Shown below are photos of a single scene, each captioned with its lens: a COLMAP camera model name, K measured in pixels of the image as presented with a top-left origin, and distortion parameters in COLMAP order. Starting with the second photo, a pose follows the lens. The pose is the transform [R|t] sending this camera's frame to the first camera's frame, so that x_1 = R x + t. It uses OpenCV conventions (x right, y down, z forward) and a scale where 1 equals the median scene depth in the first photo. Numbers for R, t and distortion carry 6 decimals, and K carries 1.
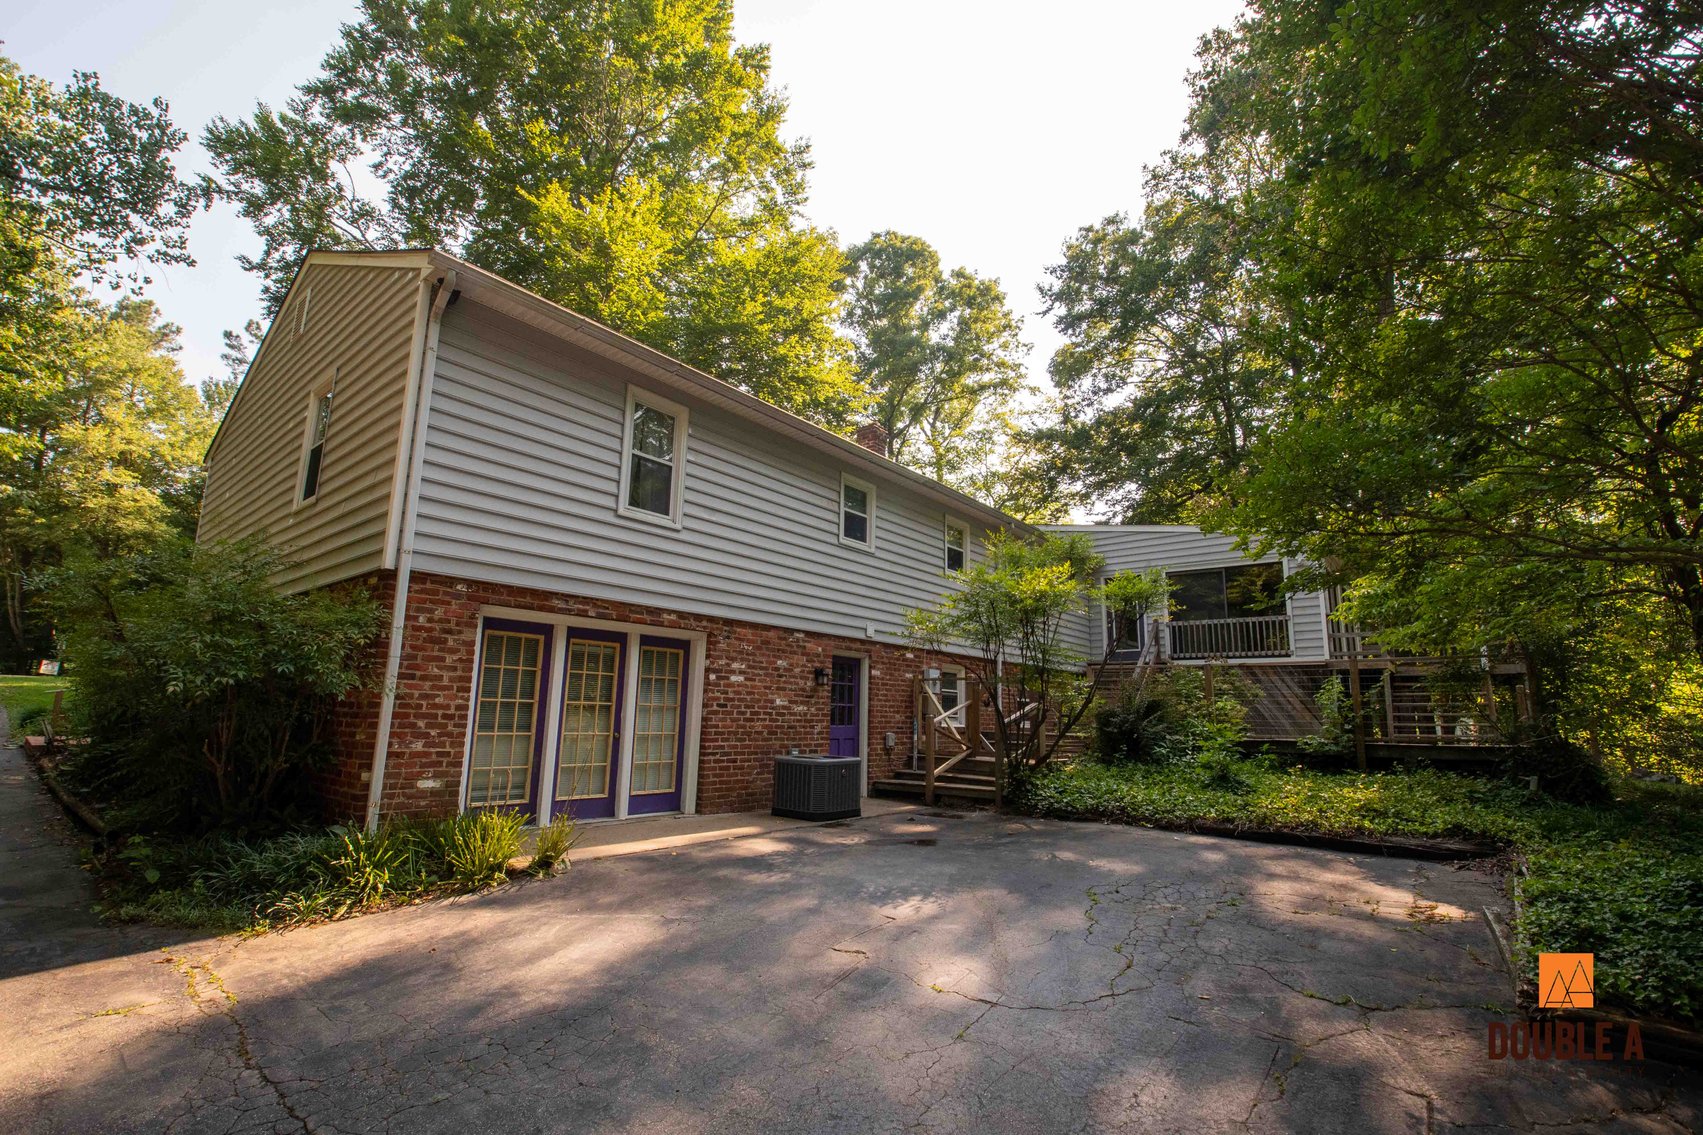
lens RADIAL K [[754.1, 0, 860.4], [0, 754.1, 586.1], [0, 0, 1]] dist [-0.025471, -0.003904]
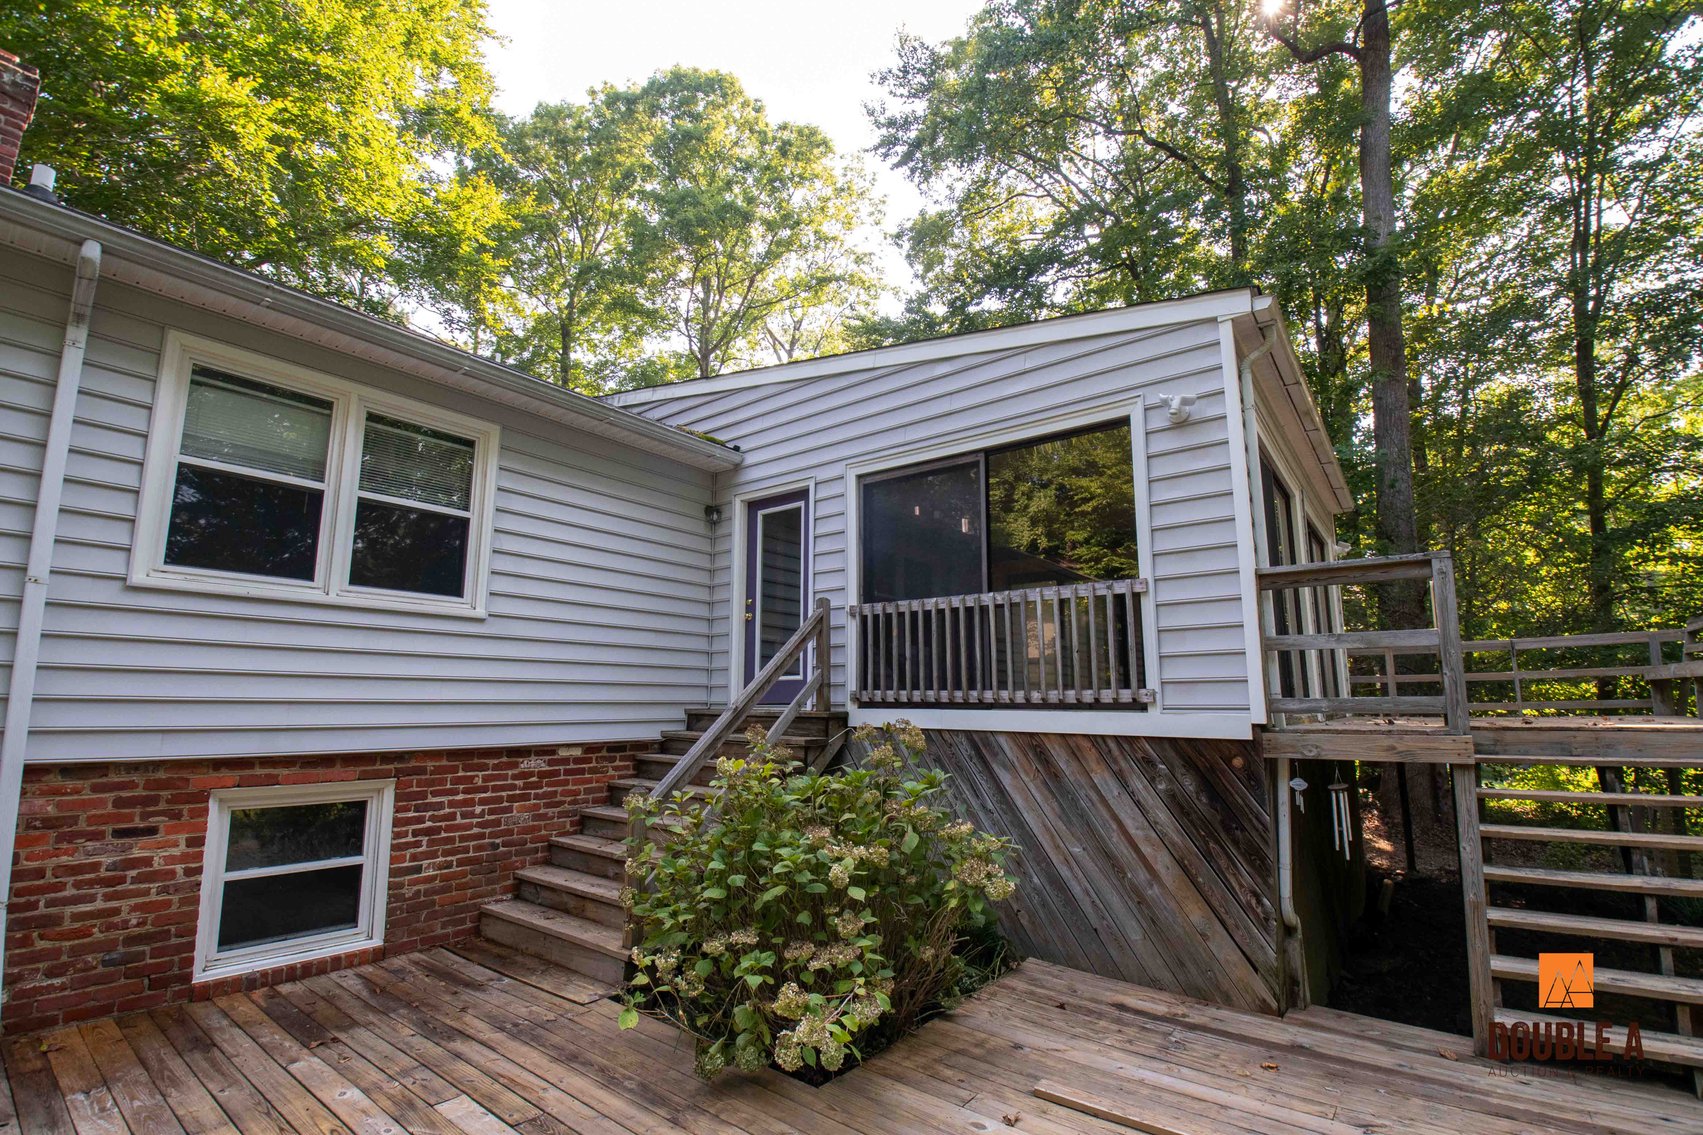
lens RADIAL K [[754.1, 0, 860.4], [0, 754.1, 586.1], [0, 0, 1]] dist [-0.025471, -0.003904]
pose [[0.999464, -0.015198, 0.029002, 0.447756], [0.014475, 0.999584, 0.024954, 0.032444], [-0.029369, -0.024521, 0.999268, 0.690490]]
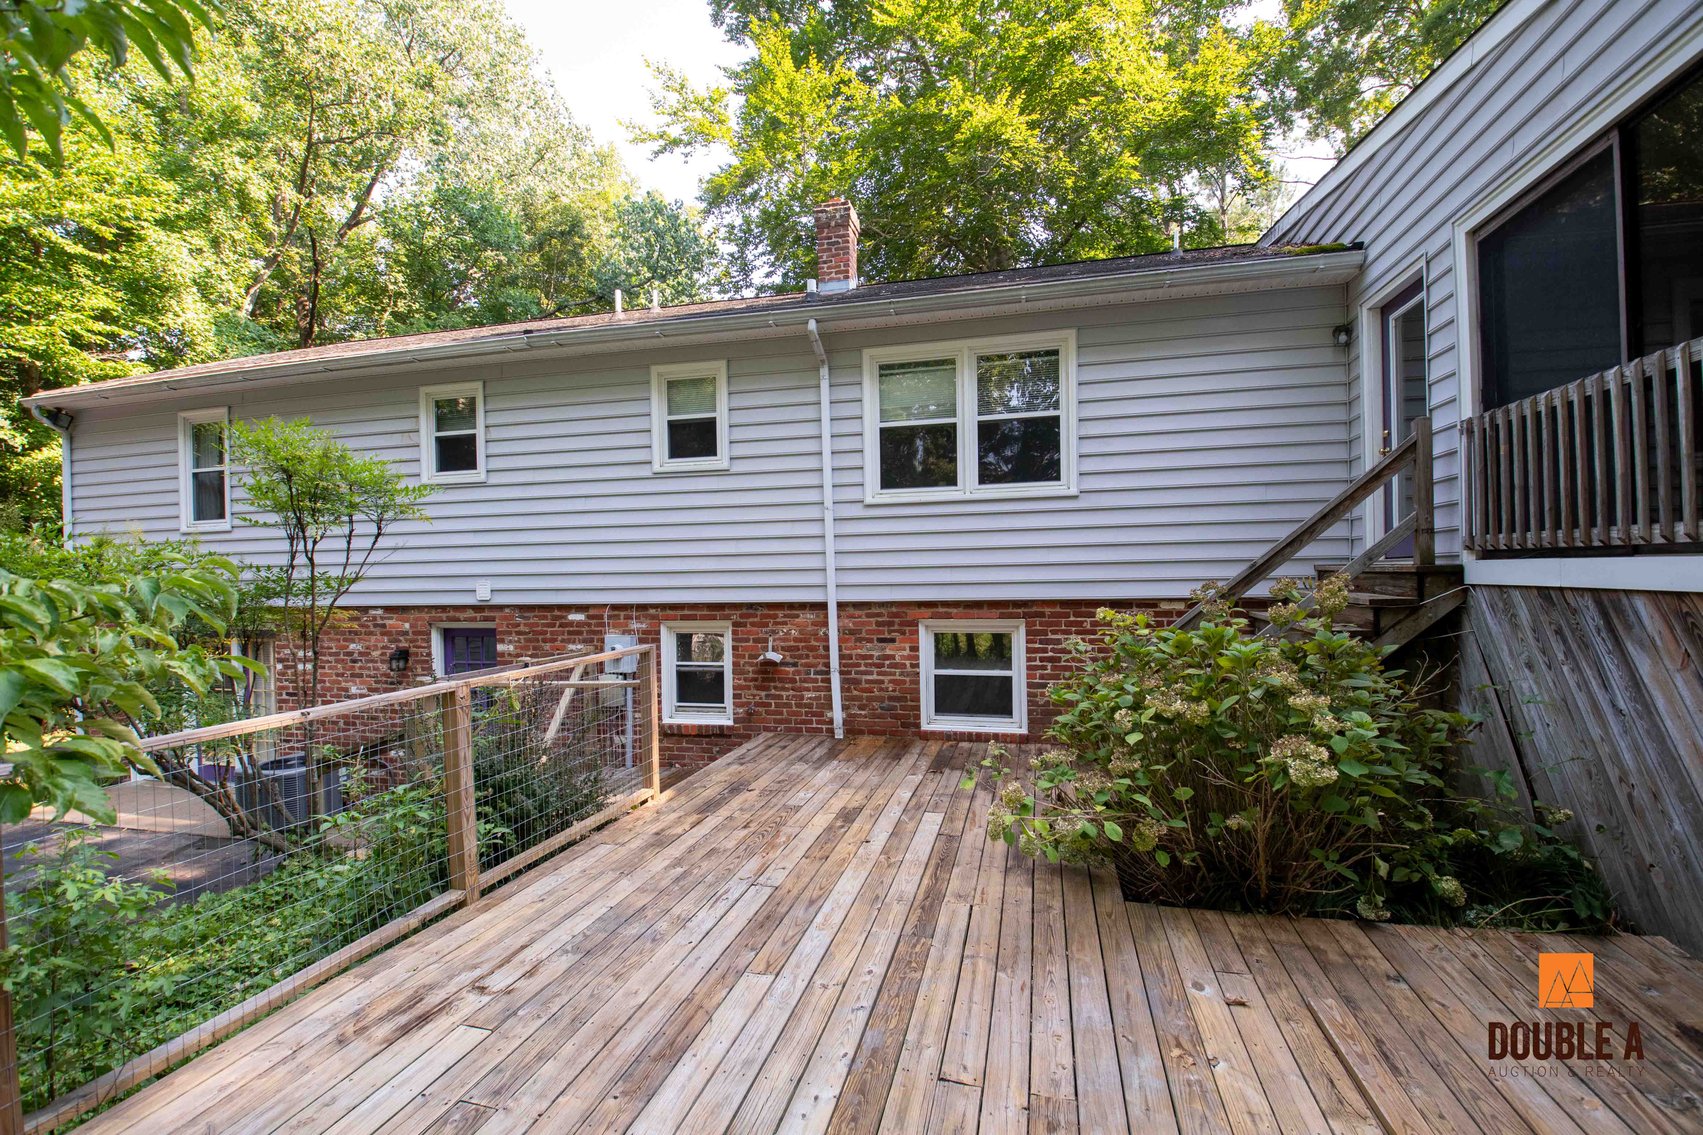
lens RADIAL K [[740.9, 0, 859.3], [0, 740.9, 584.1], [0, 0, 1]] dist [0.069731, -0.066180]
pose [[0.426301, -0.015933, -0.904441, 0.614361], [0.188016, 0.979570, 0.071363, 0.049670], [0.884826, -0.200471, 0.420587, 0.745395]]
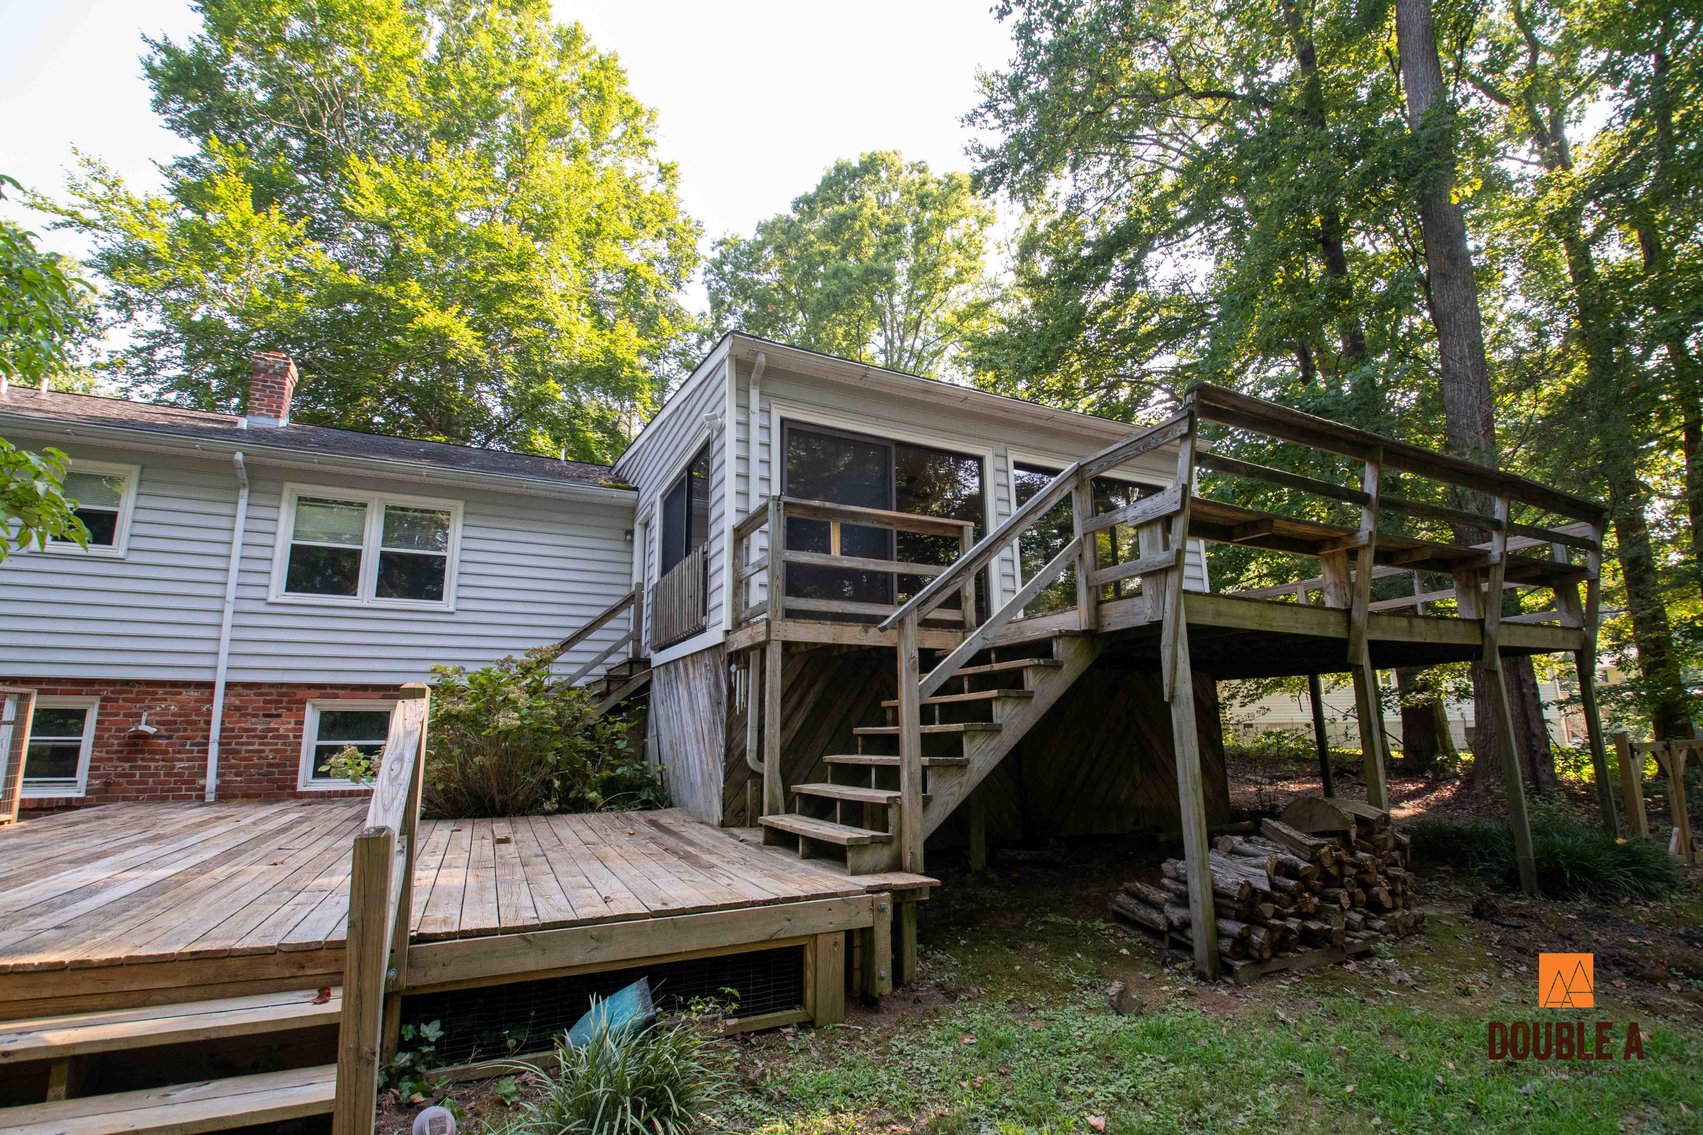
lens RADIAL K [[754.1, 0, 860.4], [0, 754.1, 586.1], [0, 0, 1]] dist [-0.025471, -0.003904]
pose [[0.905305, -0.116936, -0.408348, 0.837214], [0.109991, 0.993105, -0.040538, 0.094680], [0.410273, -0.008215, 0.911926, 0.624797]]
